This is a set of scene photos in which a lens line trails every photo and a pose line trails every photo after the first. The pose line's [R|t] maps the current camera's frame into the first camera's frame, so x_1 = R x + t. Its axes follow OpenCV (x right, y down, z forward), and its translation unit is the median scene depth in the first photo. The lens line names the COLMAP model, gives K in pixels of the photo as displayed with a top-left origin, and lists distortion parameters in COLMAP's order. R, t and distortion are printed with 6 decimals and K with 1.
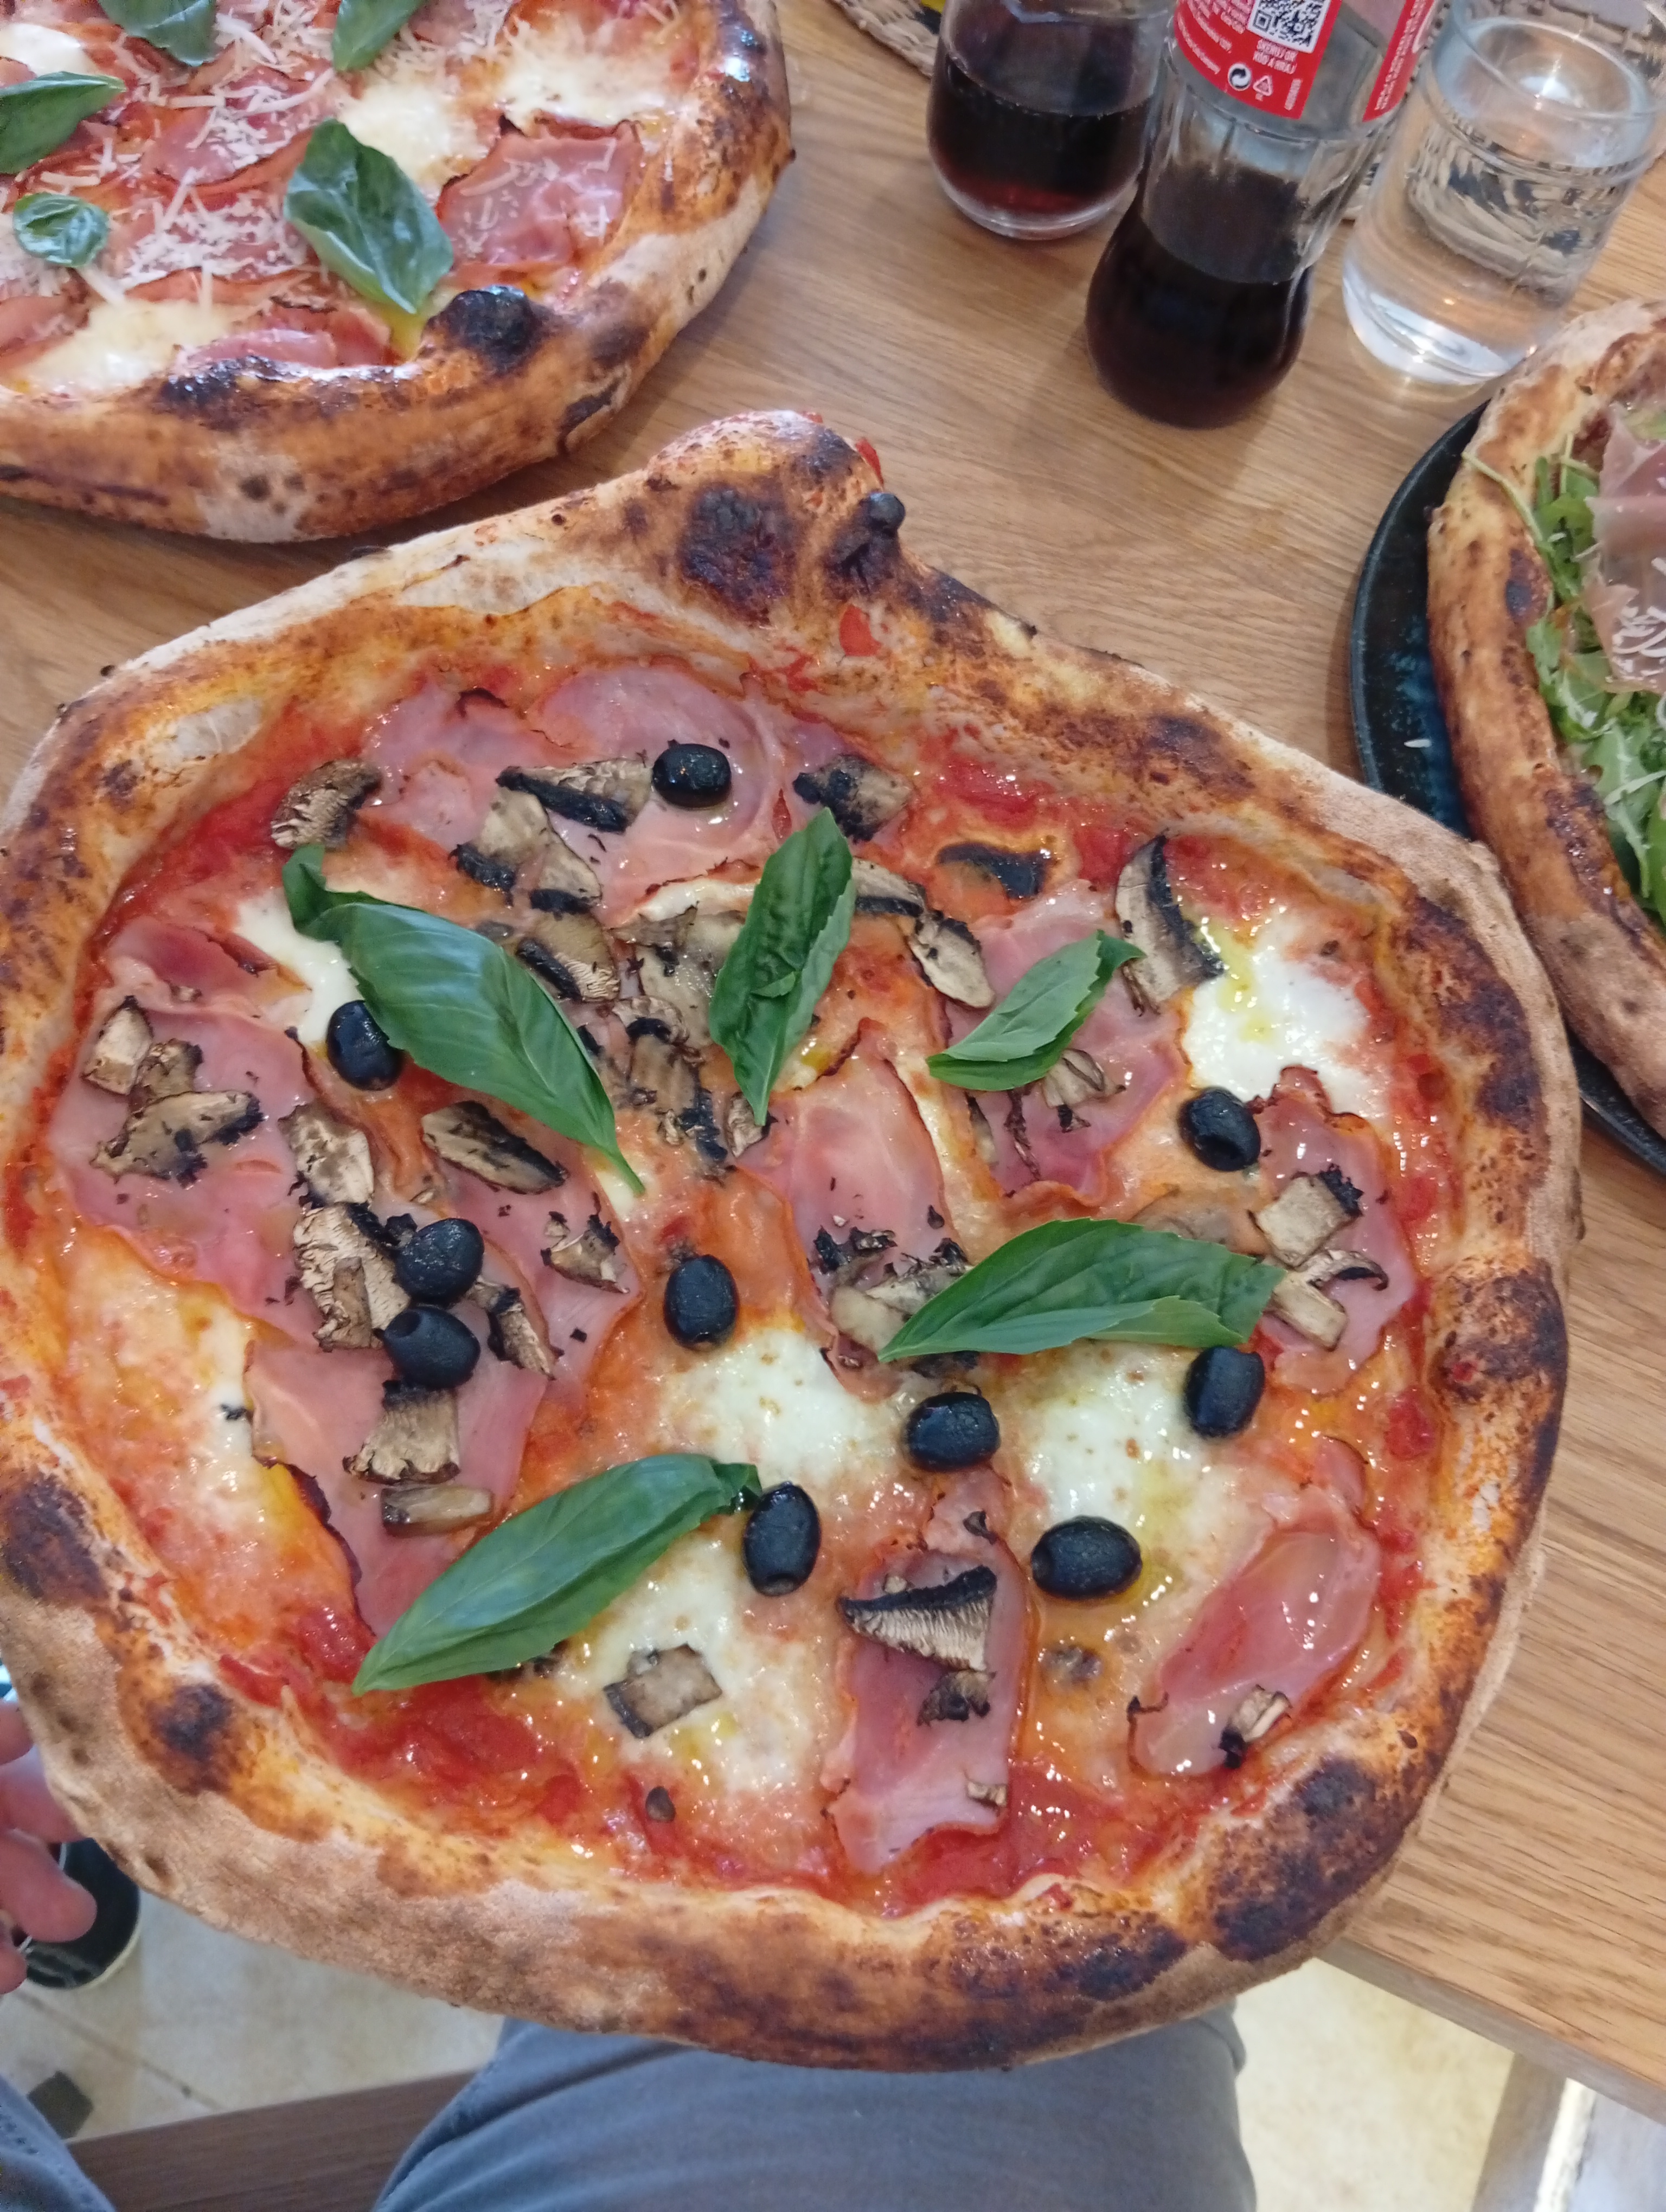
lens RADIAL K [[1666.9, 0, 836.4], [0, 1666.9, 1101.1], [0, 0, 1]] dist [-0.003272, -0.005791]
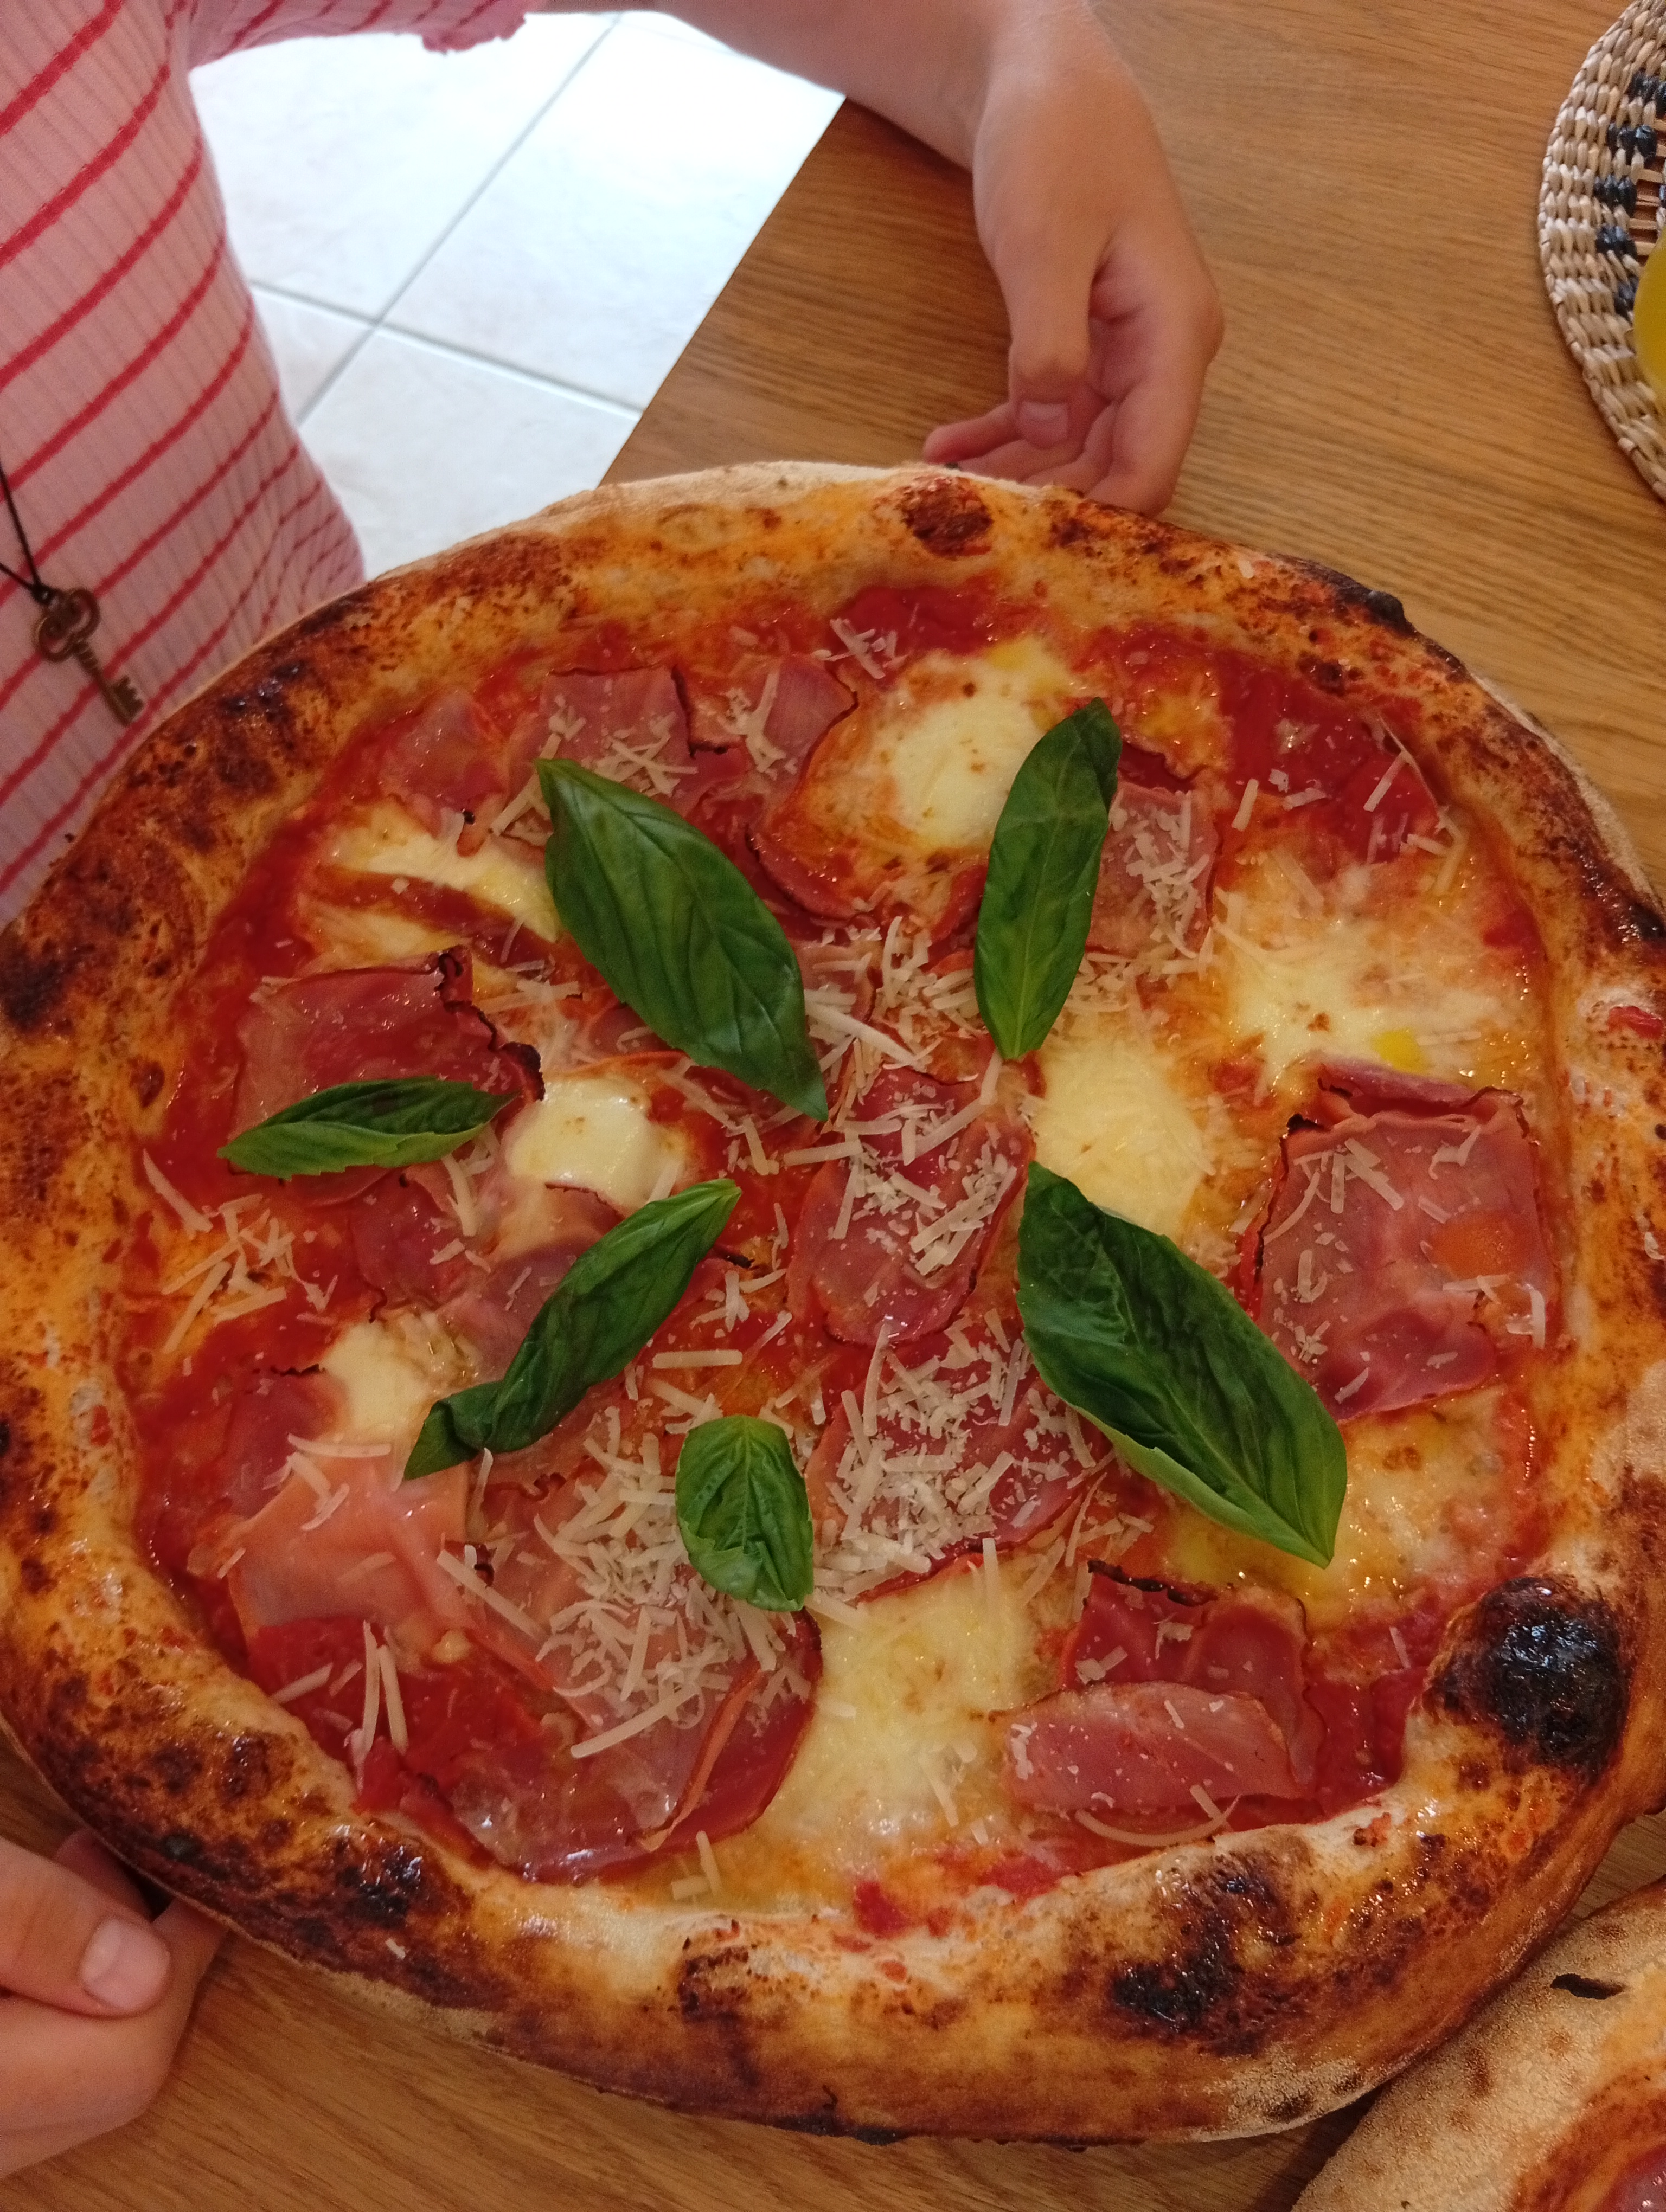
lens RADIAL K [[1666.9, 0, 829.0], [0, 1666.9, 1109.1], [0, 0, 1]] dist [-0.003272, -0.005791]
pose [[0.981069, -0.182710, -0.064197, -0.344697], [0.183940, 0.982841, 0.013745, -0.646848], [0.060584, -0.025293, 0.997843, 0.334512]]
